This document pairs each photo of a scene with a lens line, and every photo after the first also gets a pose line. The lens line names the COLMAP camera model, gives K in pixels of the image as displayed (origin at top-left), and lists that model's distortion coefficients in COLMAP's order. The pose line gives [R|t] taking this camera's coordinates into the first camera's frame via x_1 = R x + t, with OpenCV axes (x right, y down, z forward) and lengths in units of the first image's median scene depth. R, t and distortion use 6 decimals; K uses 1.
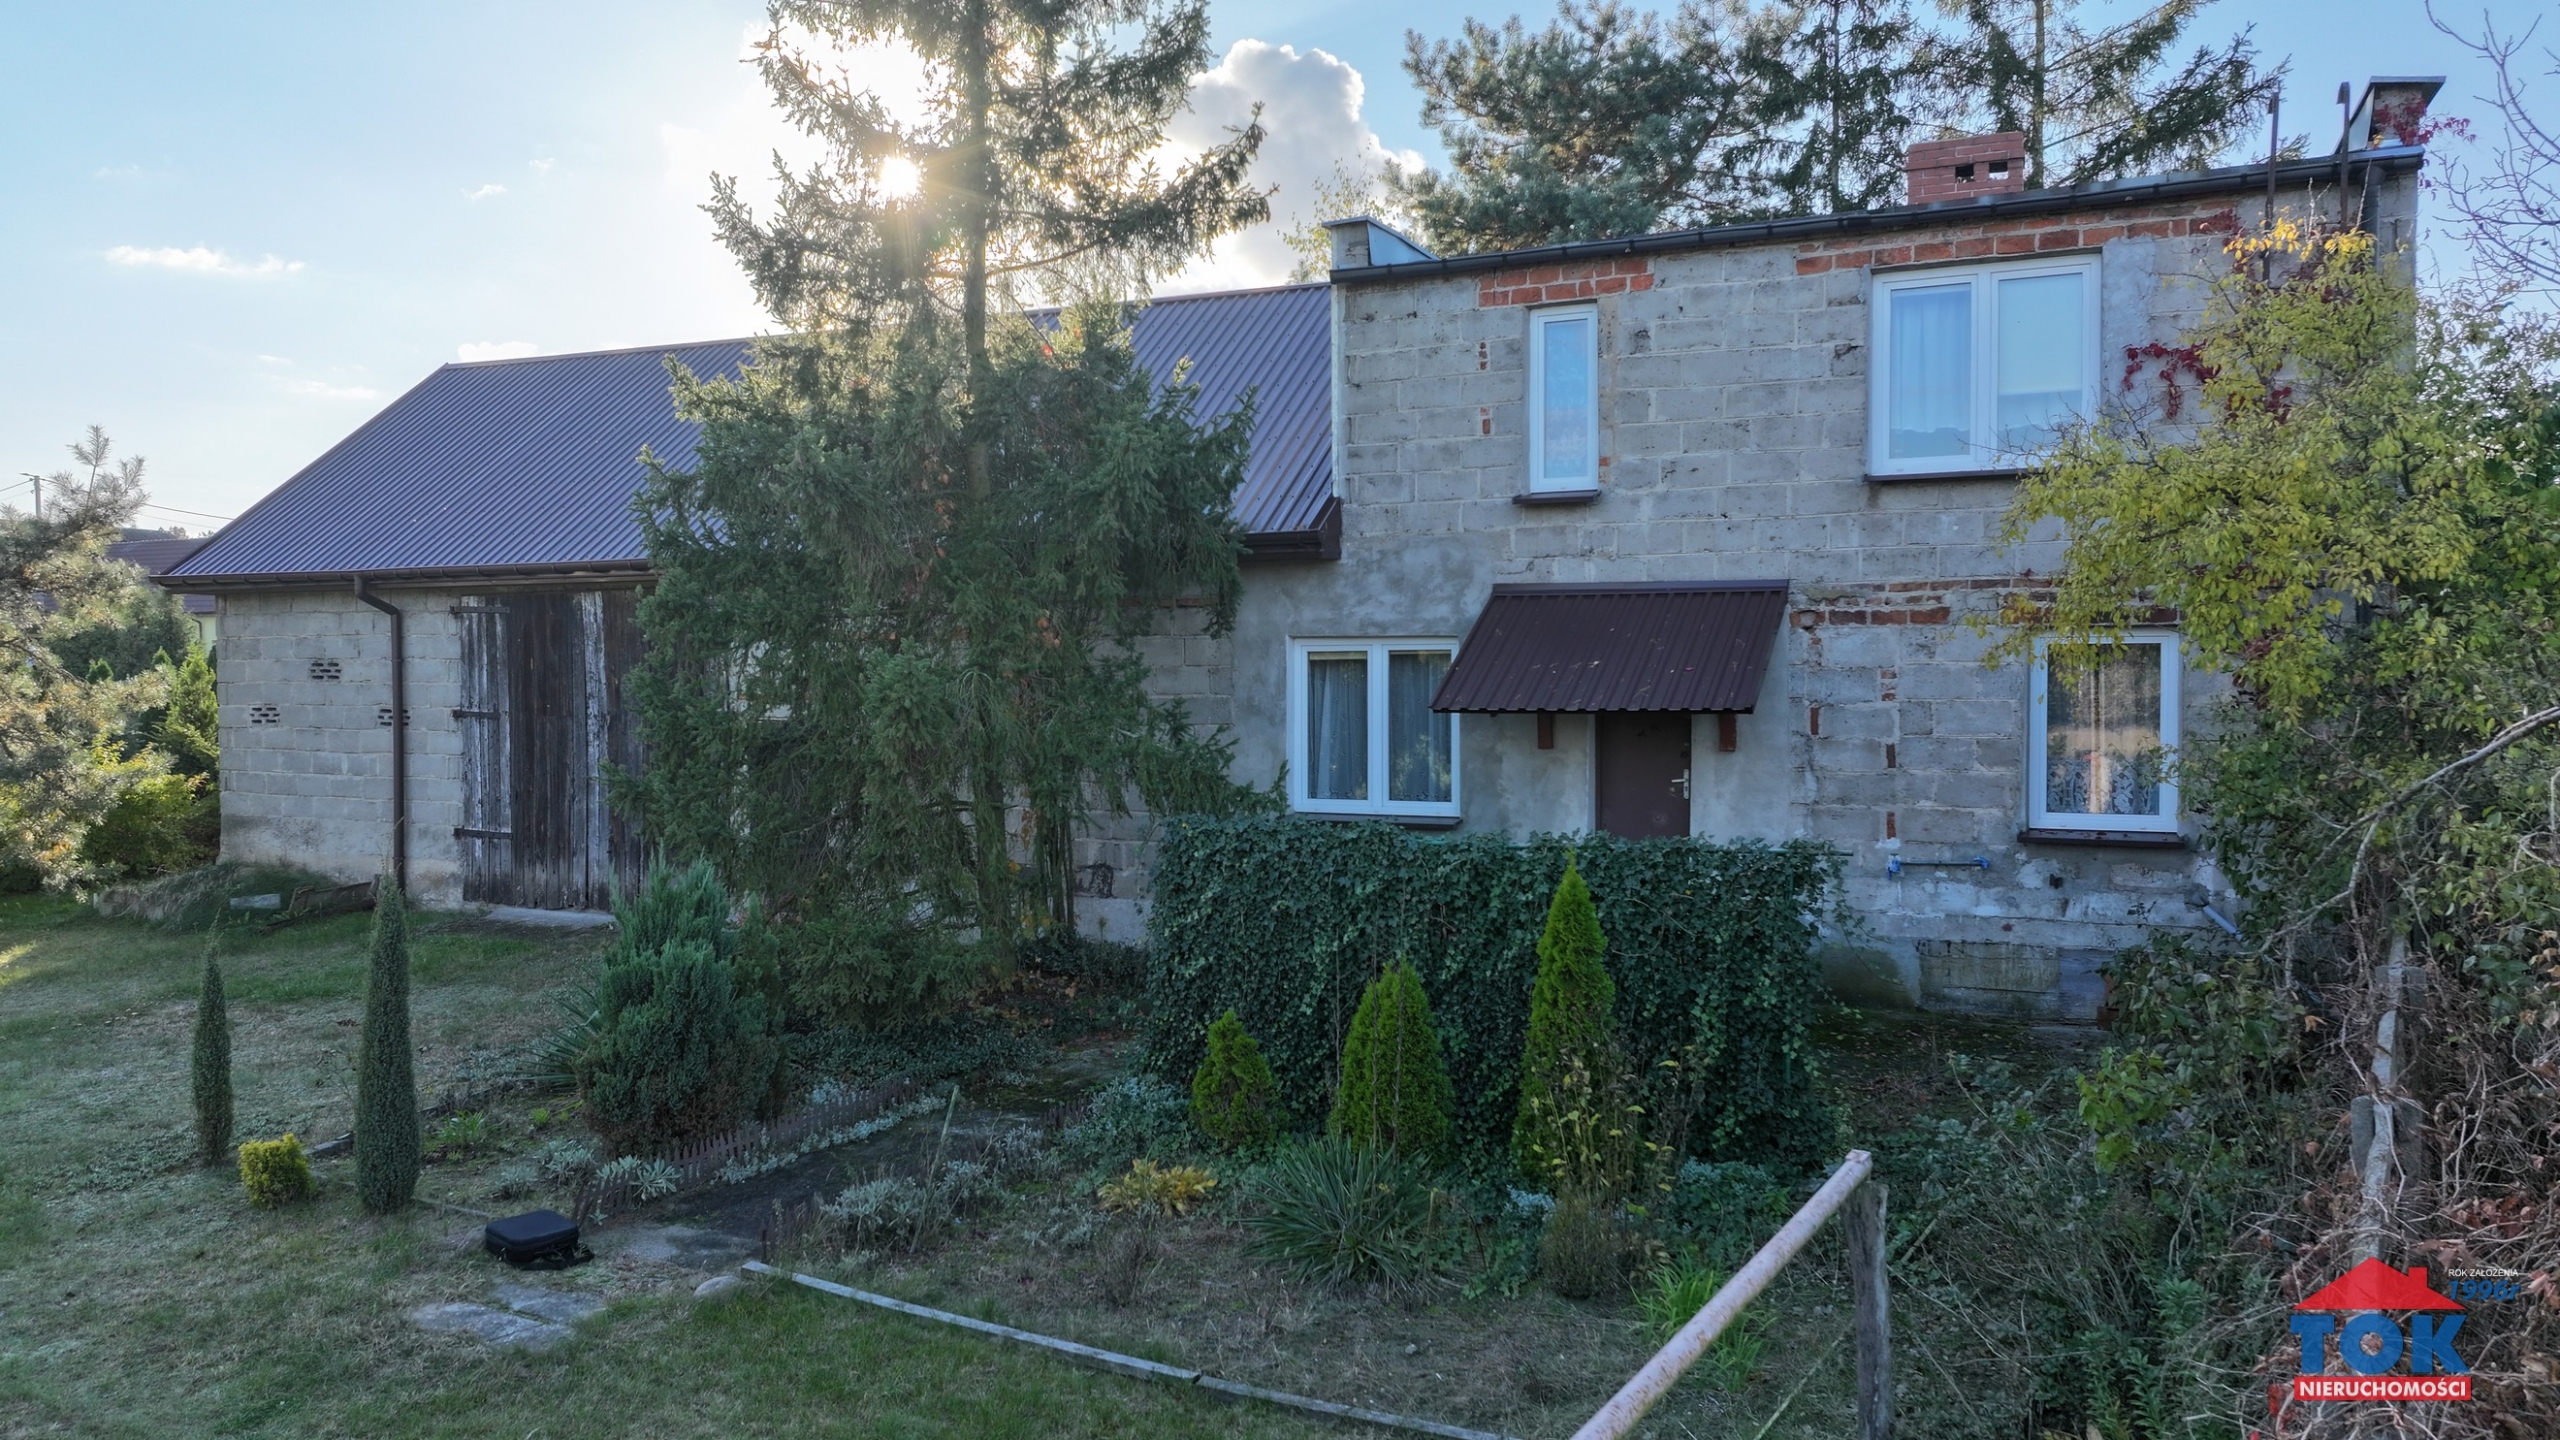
lens RADIAL K [[1798.5, 0, 1281.3], [0, 1798.5, 711.4], [0, 0, 1]] dist [0.001829, 0.013848]
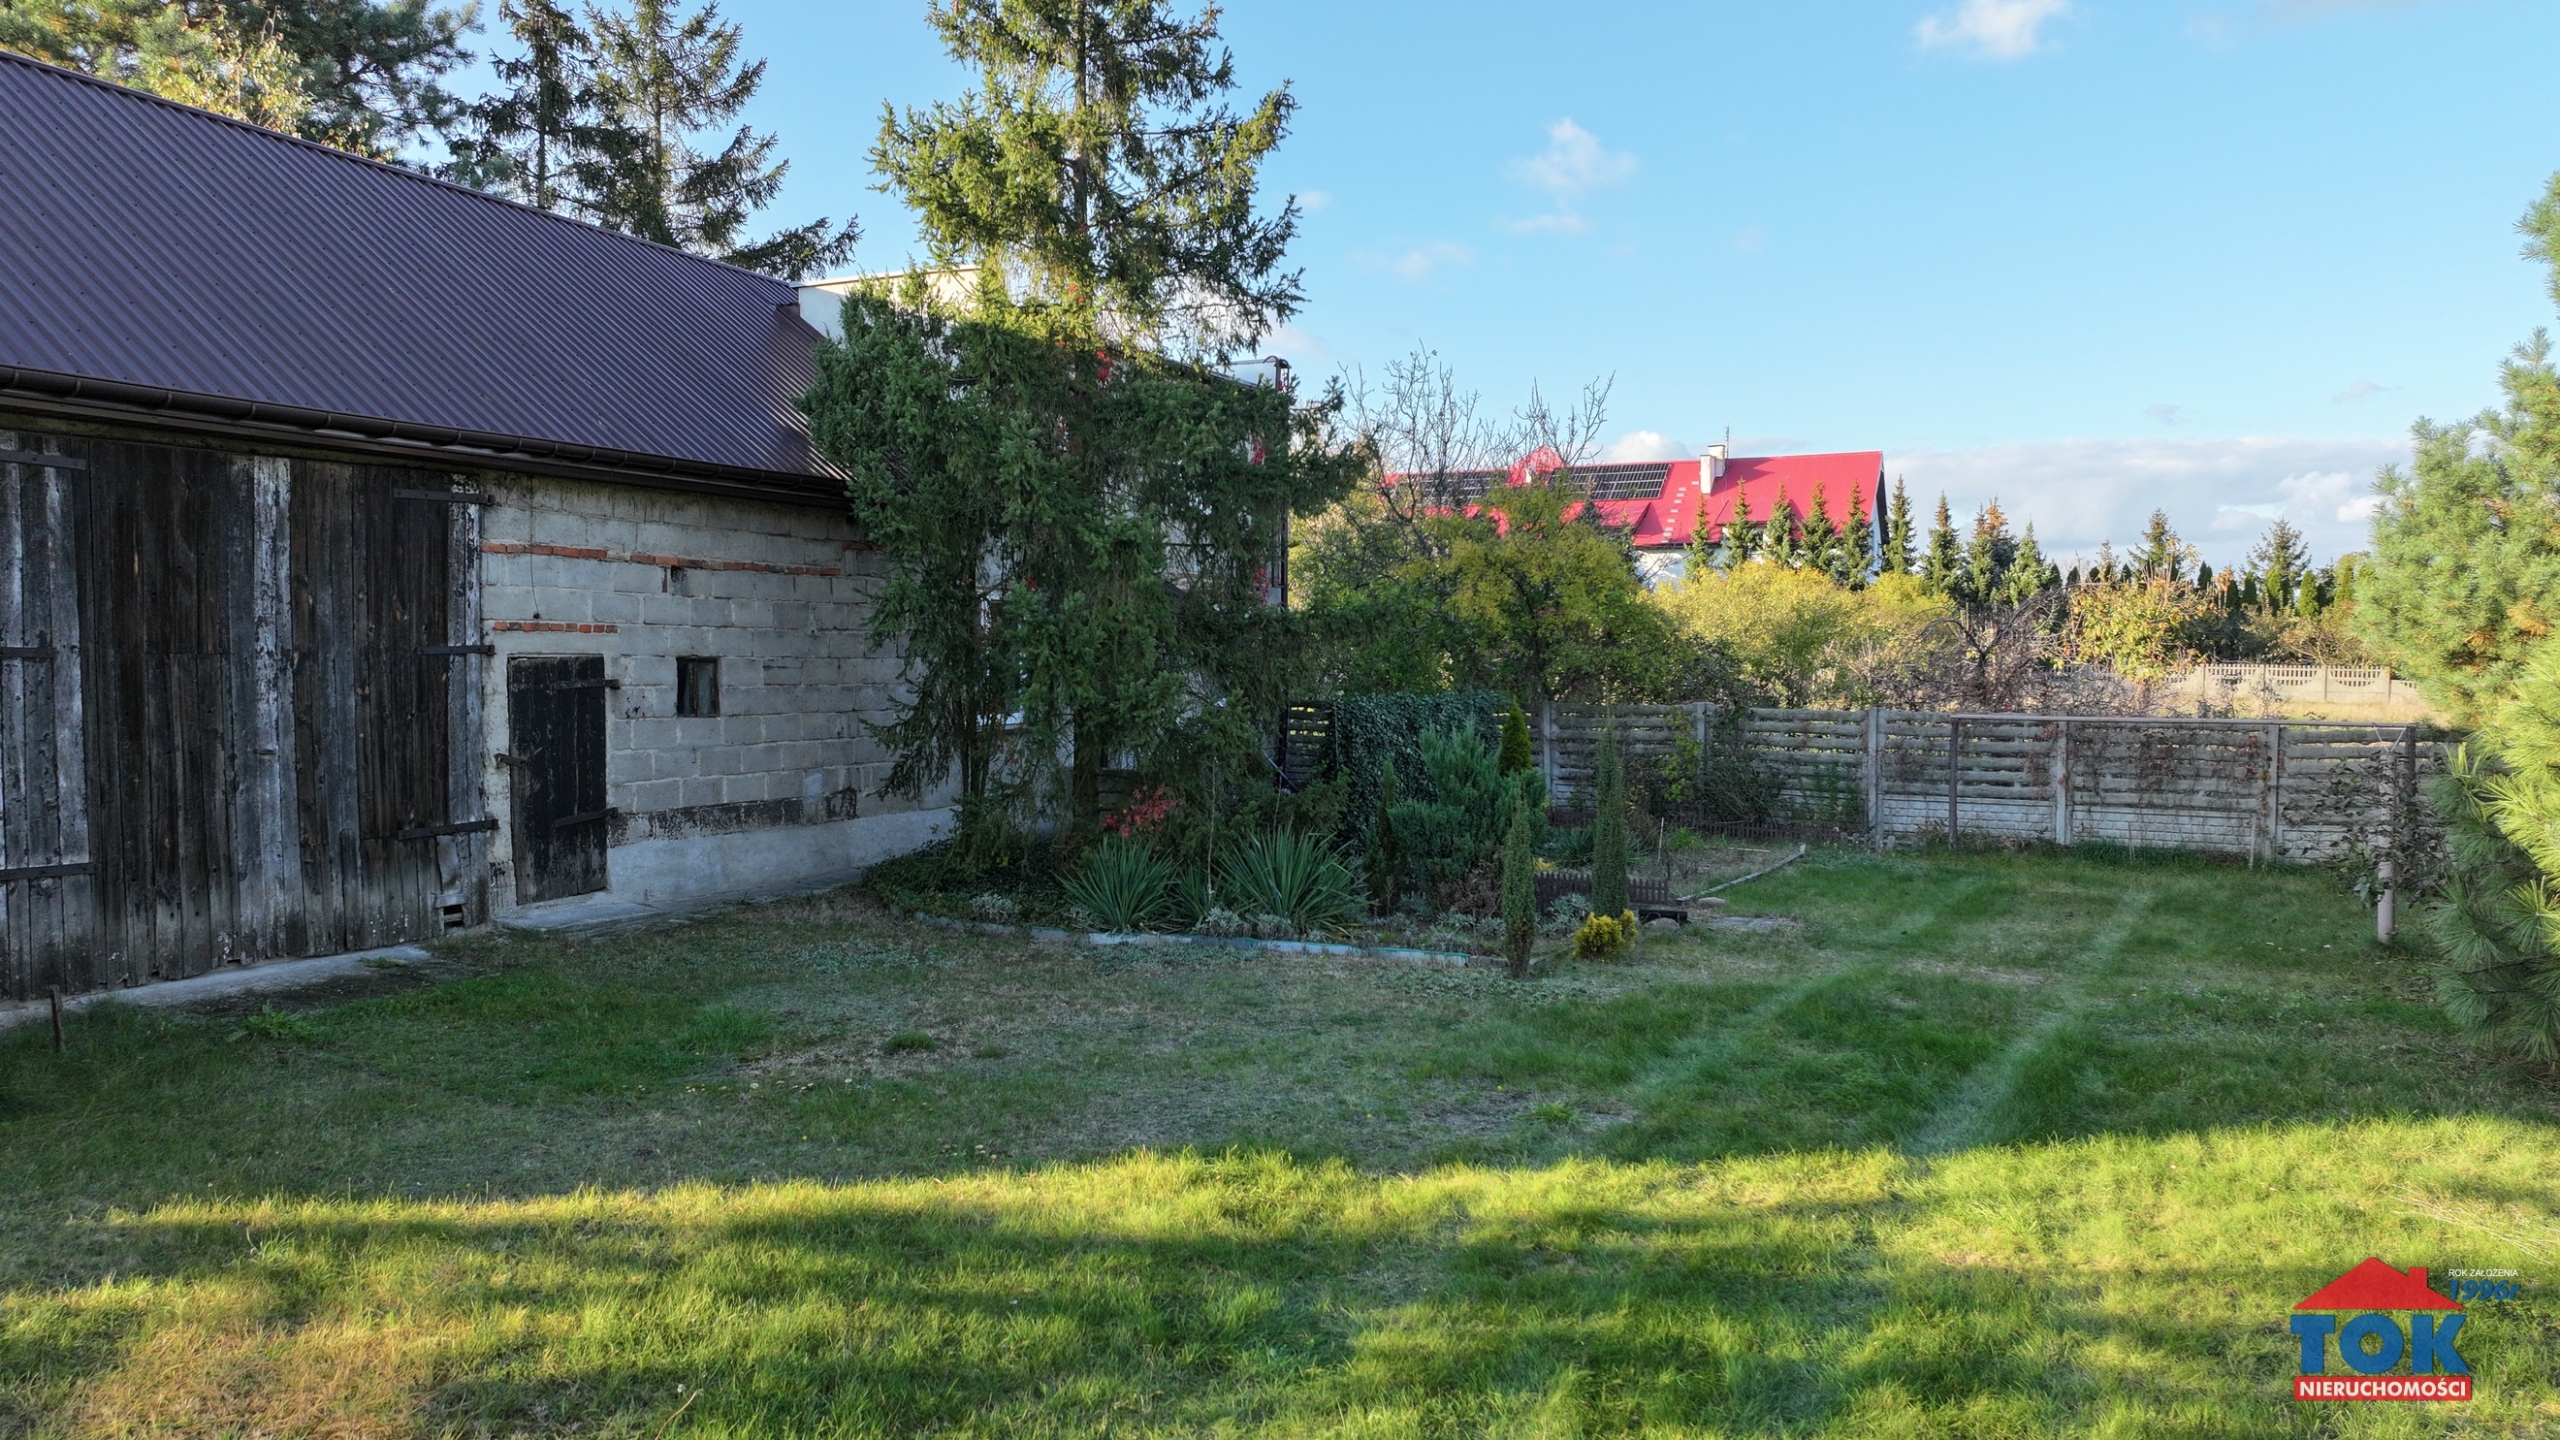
lens RADIAL K [[1798.5, 0, 1276.2], [0, 1798.5, 713.7], [0, 0, 1]] dist [0.001829, 0.013848]
pose [[-0.003029, -0.025978, 0.999658, -1.410531], [0.022467, 0.999408, 0.026040, 0.021182], [-0.999743, 0.022539, -0.002443, 0.897114]]
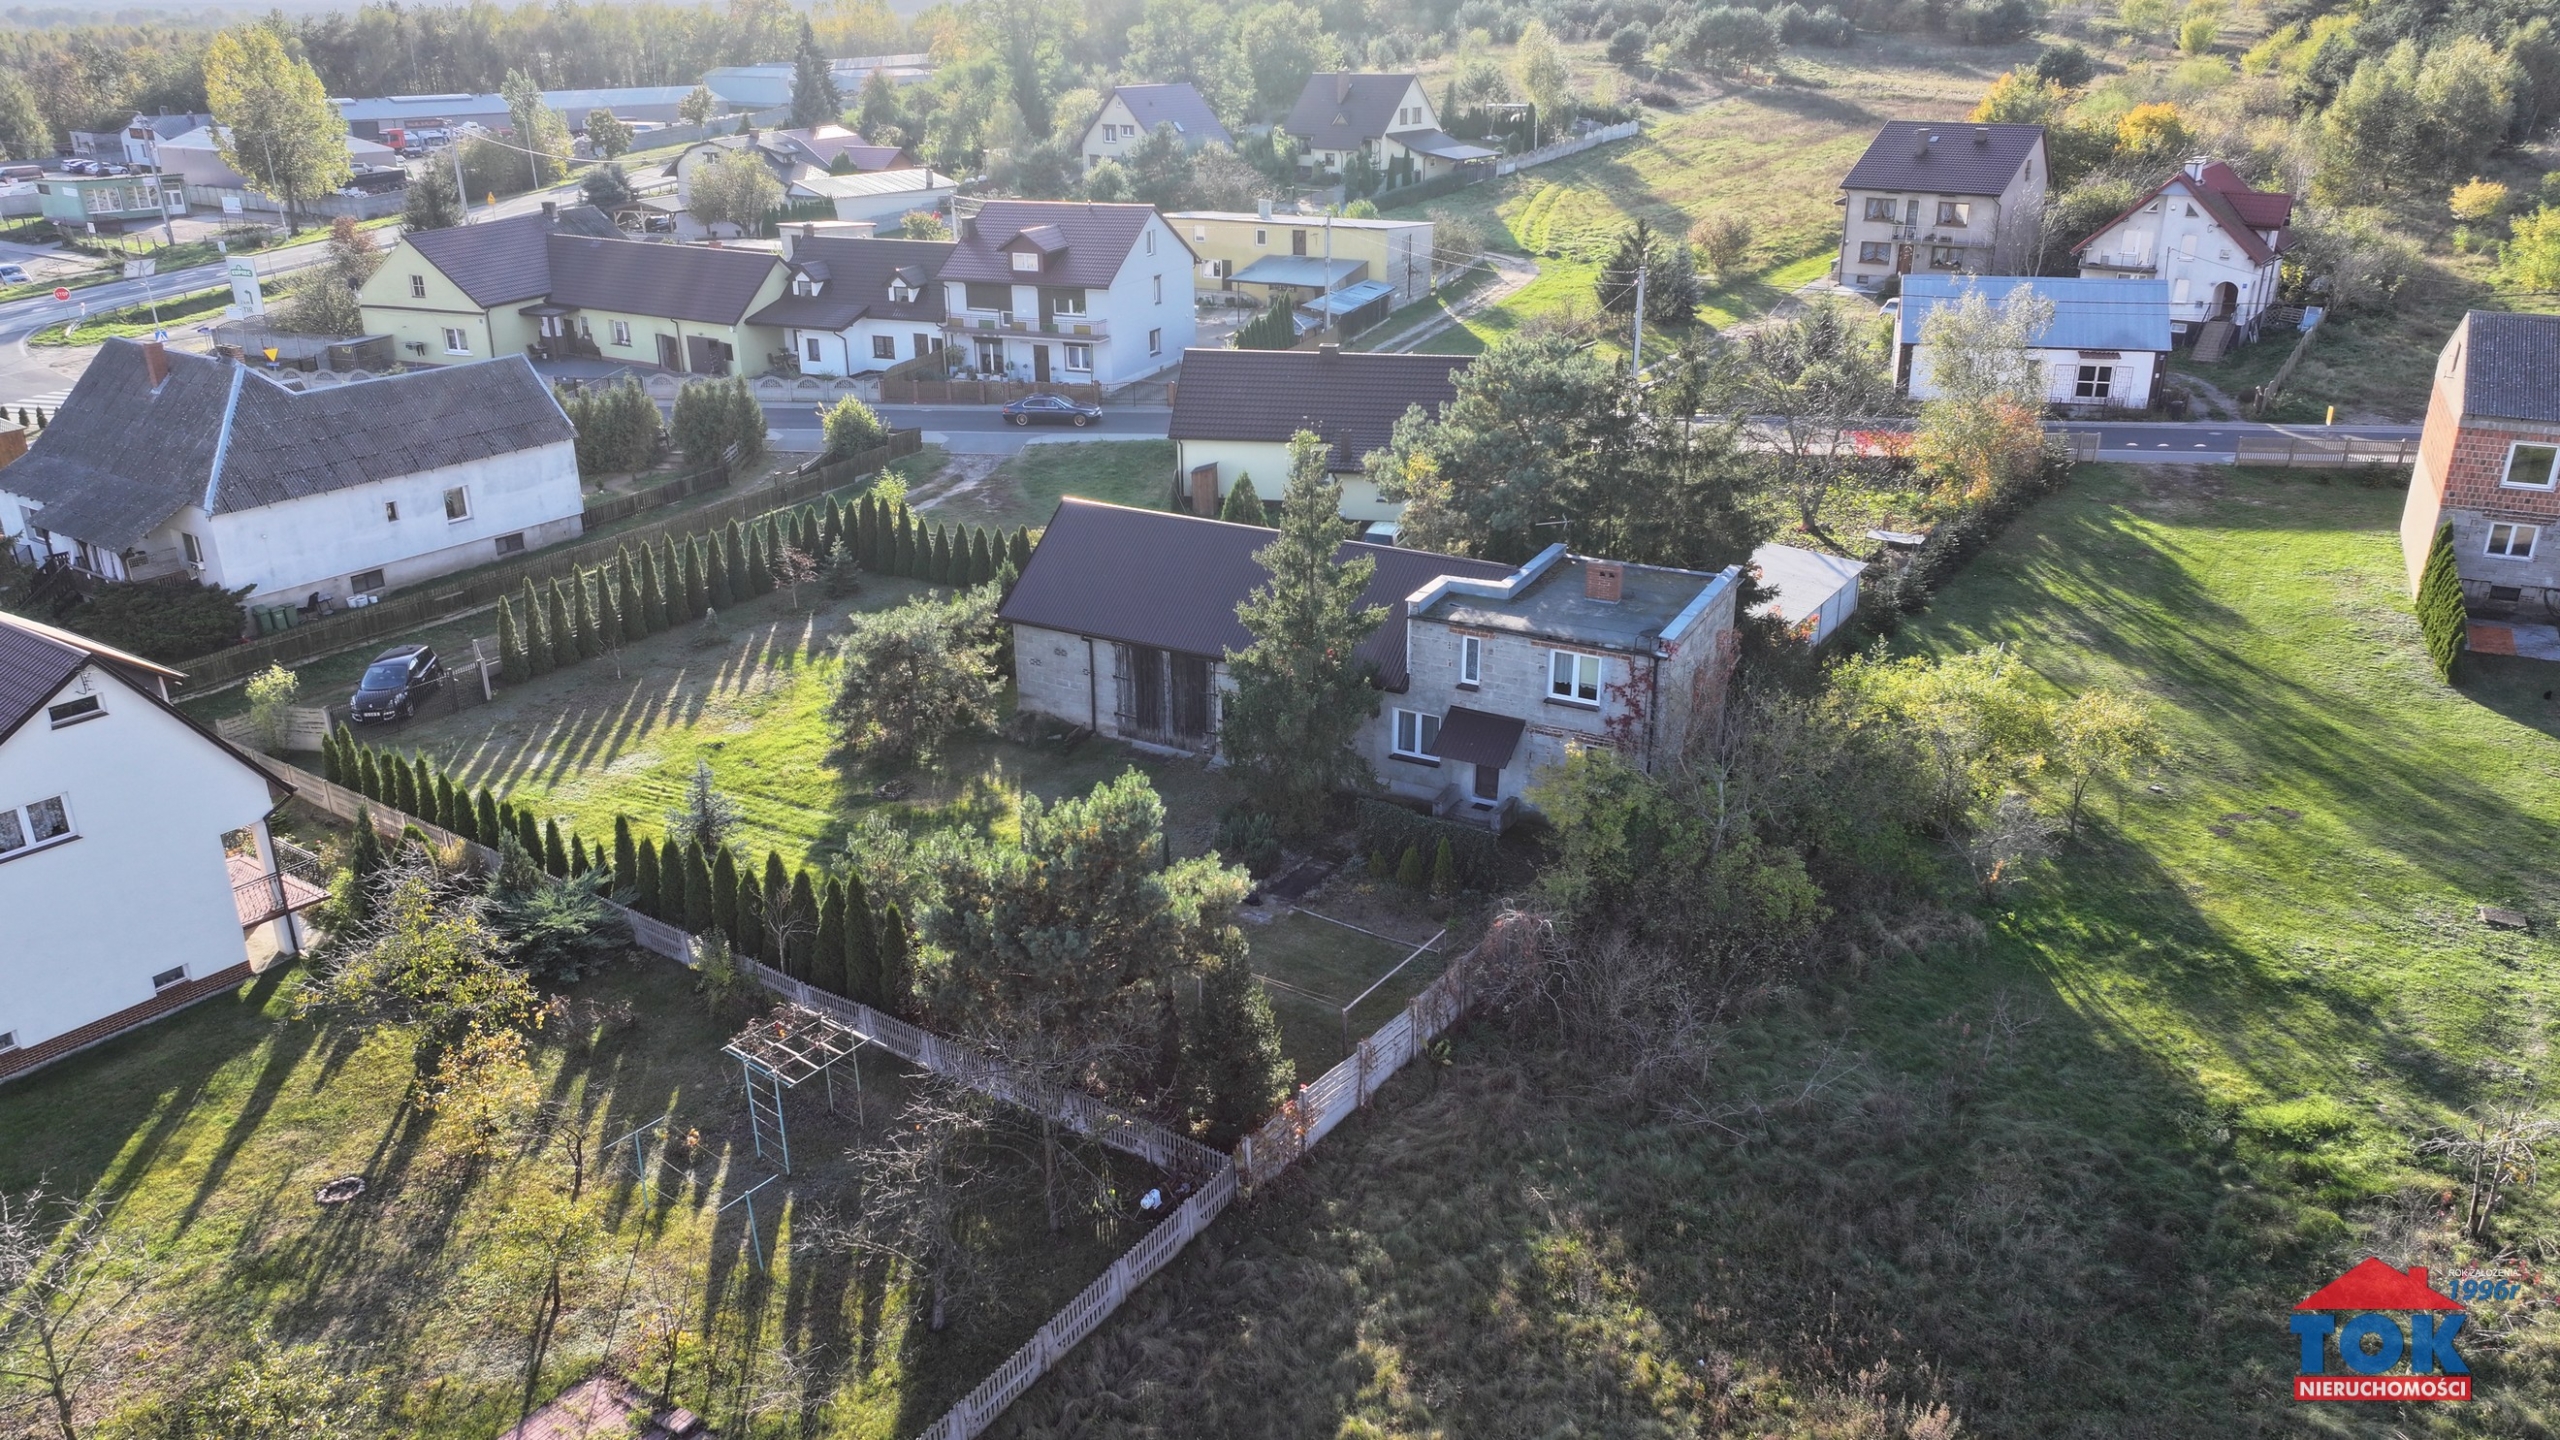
lens RADIAL K [[1798.5, 0, 1267.0], [0, 1798.5, 727.7], [0, 0, 1]] dist [0.001829, 0.013848]
pose [[0.997620, 0.020367, -0.065879, -0.011184], [0.004743, 0.932855, 0.360221, -1.437591], [0.068792, -0.359676, 0.930538, -2.587532]]
